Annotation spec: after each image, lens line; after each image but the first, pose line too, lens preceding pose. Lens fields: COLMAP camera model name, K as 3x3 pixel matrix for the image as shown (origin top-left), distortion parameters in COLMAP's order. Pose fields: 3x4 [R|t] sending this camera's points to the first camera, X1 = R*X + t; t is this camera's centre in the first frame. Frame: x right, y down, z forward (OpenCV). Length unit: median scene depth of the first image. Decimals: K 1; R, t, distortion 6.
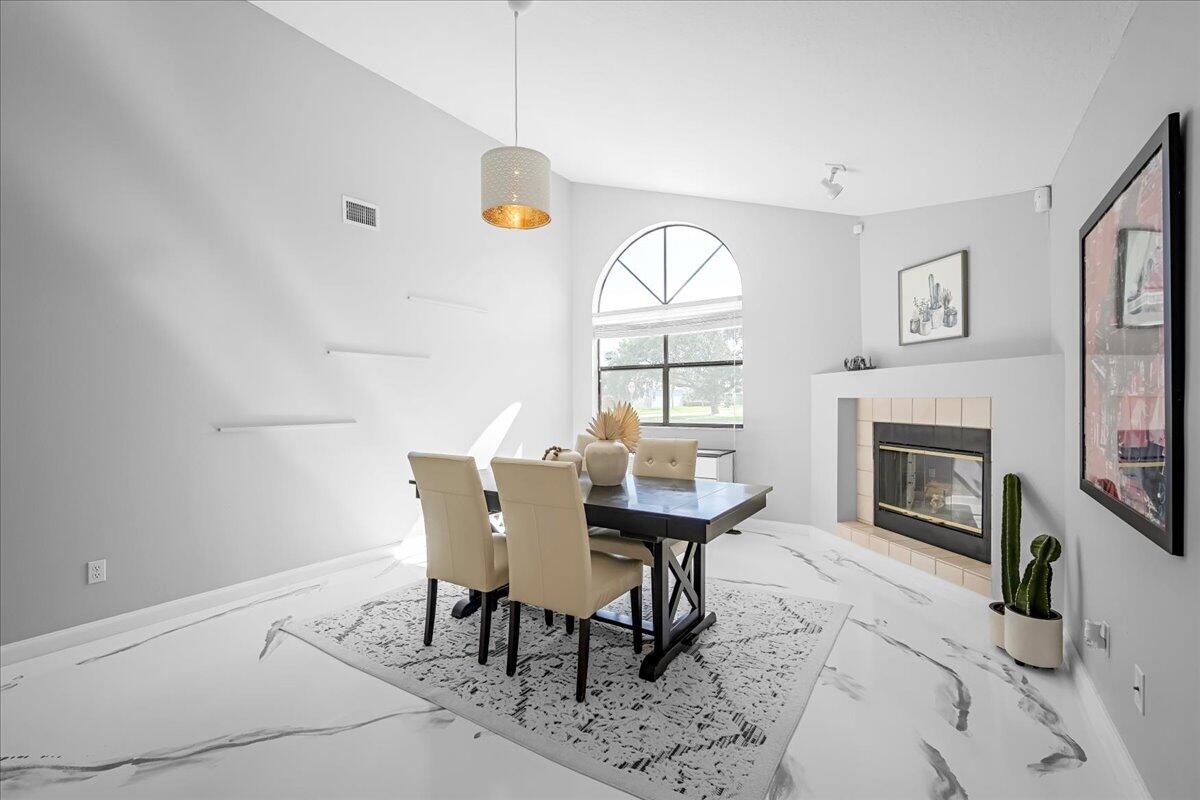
lens RADIAL K [[521.8, 0, 599.1], [0, 521.8, 400.7], [0, 0, 1]] dist [-0.002501, 0.000181]
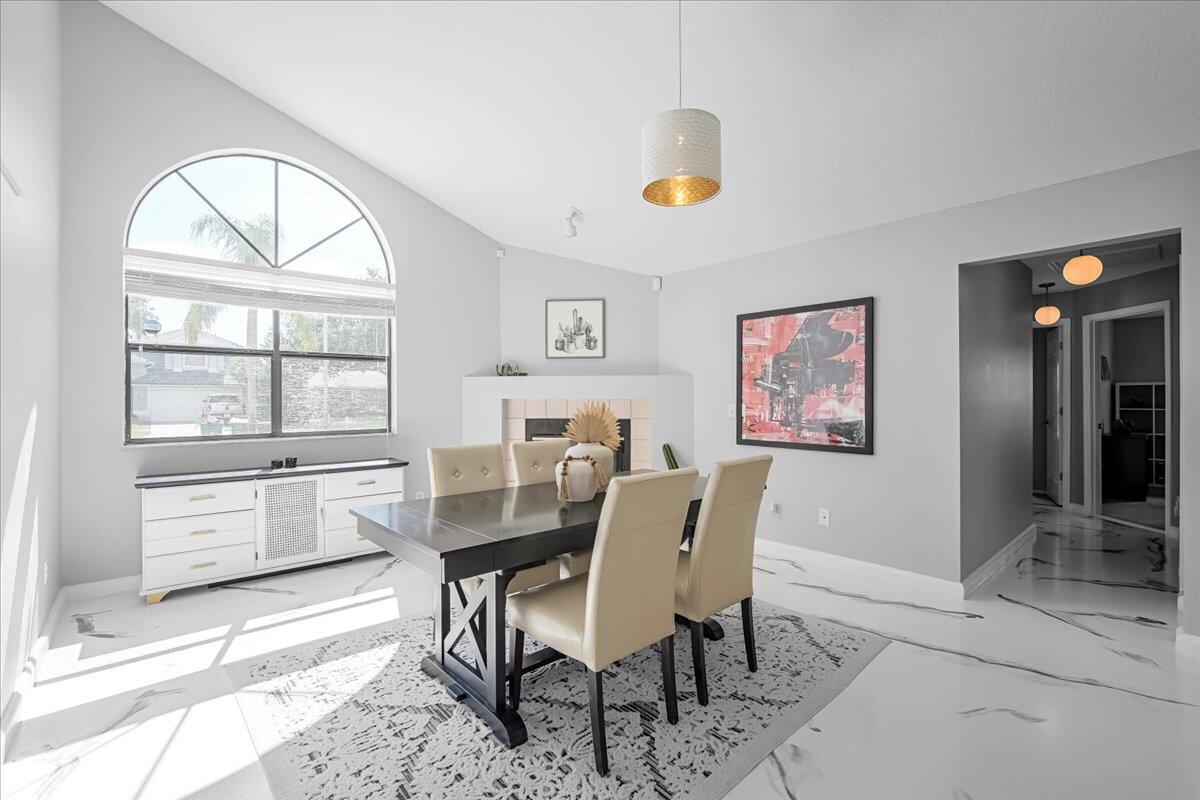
lens RADIAL K [[521.8, 0, 598.0], [0, 521.8, 398.6], [0, 0, 1]] dist [-0.002501, 0.000181]
pose [[0.255686, 0.005453, 0.966744, -0.656781], [0.005750, 0.999958, -0.007162, 0.003377], [-0.966743, 0.007390, 0.255644, 0.570800]]
